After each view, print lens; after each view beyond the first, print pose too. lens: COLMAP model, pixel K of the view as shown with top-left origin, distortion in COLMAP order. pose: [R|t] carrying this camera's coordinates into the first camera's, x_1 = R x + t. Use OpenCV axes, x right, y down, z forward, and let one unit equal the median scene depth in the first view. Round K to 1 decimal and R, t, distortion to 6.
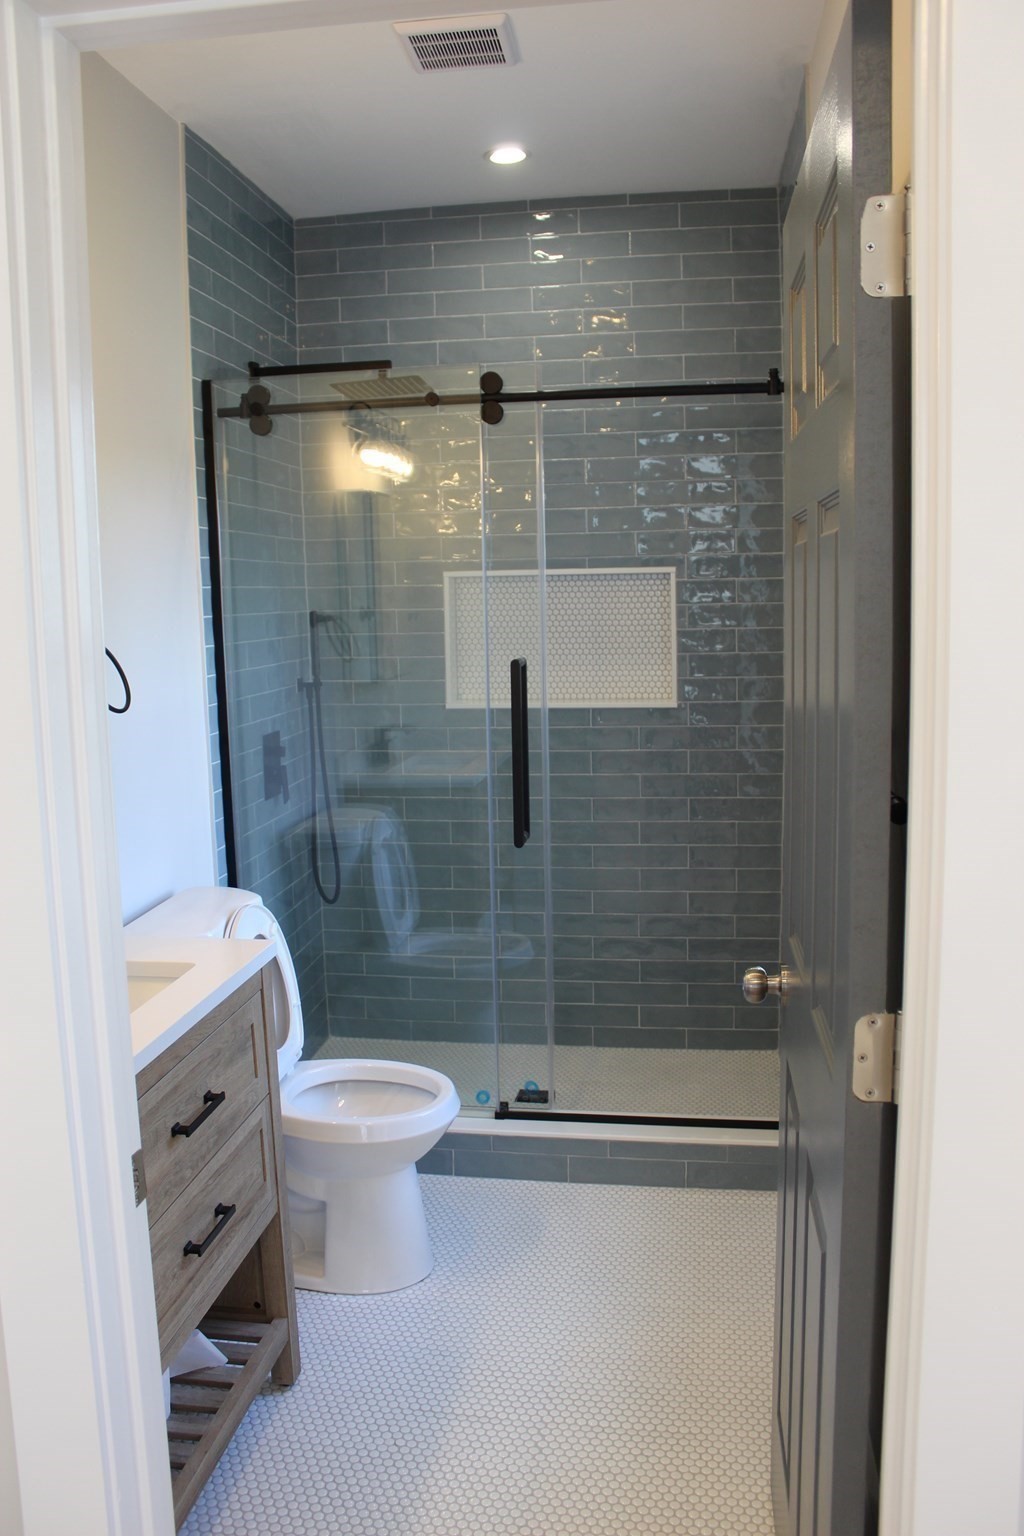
lens RADIAL K [[1278.5, 0, 522.9], [0, 1278.5, 764.9], [0, 0, 1]] dist [-0.151601, 0.108952]
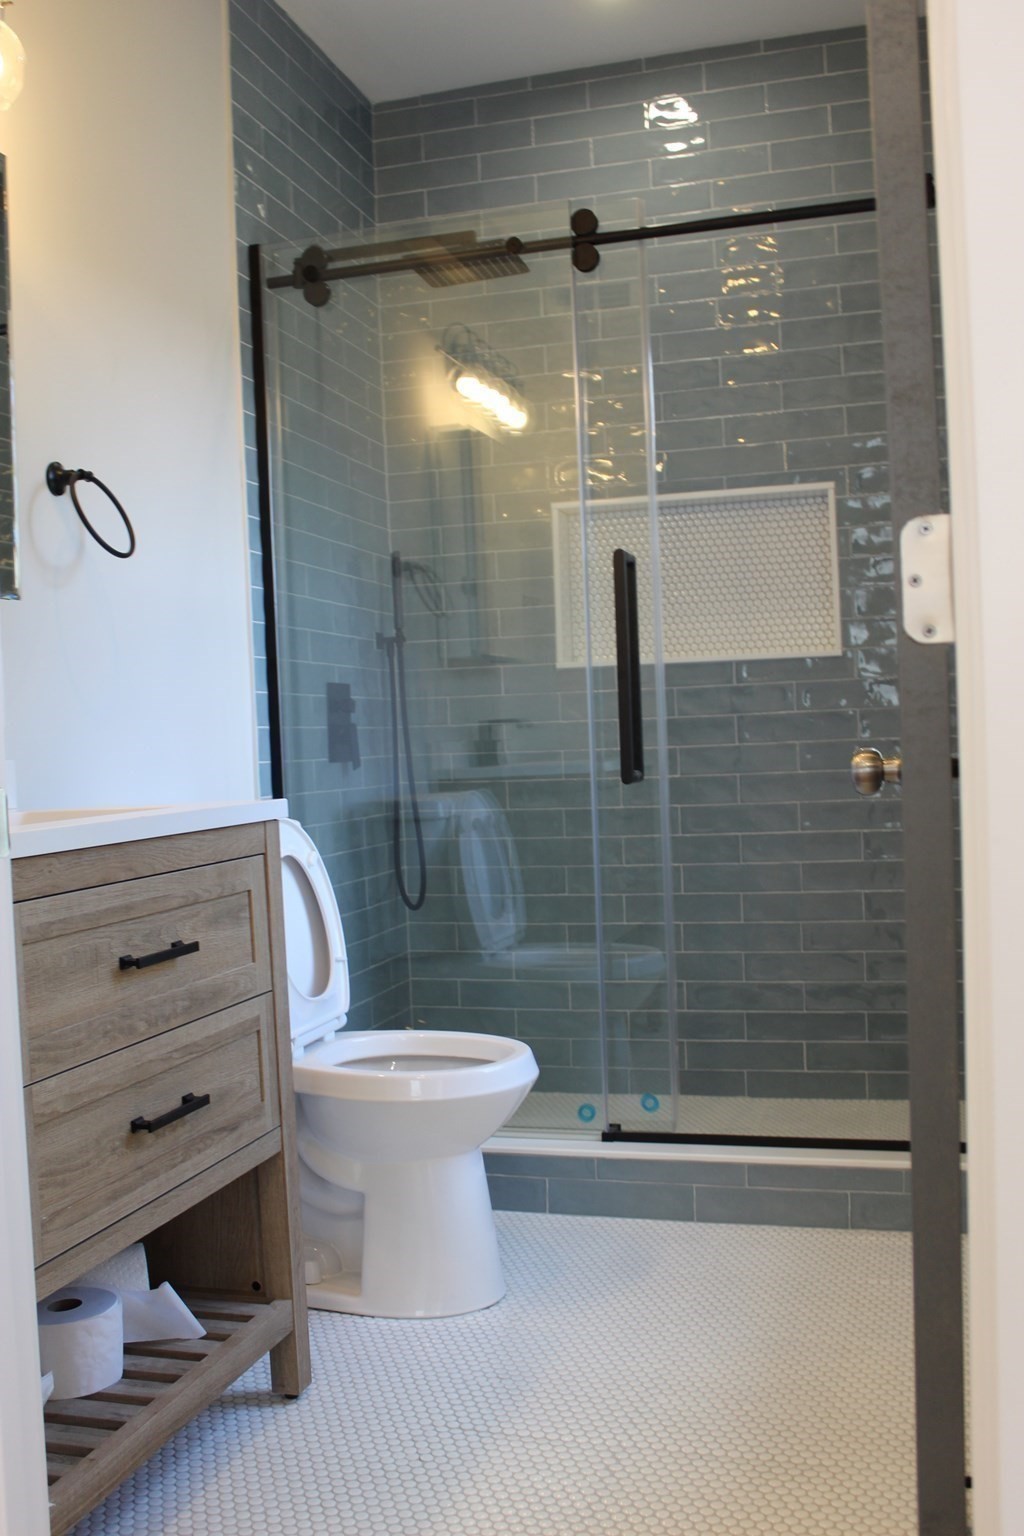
lens RADIAL K [[1548.2, 0, 510.9], [0, 1548.2, 768.0], [0, 0, 1]] dist [-0.088787, 0.000000]
pose [[0.990295, -0.016135, -0.138042, 0.051380], [0.000571, 0.993702, -0.112051, 0.142631], [0.138981, 0.110885, 0.984068, 0.031422]]
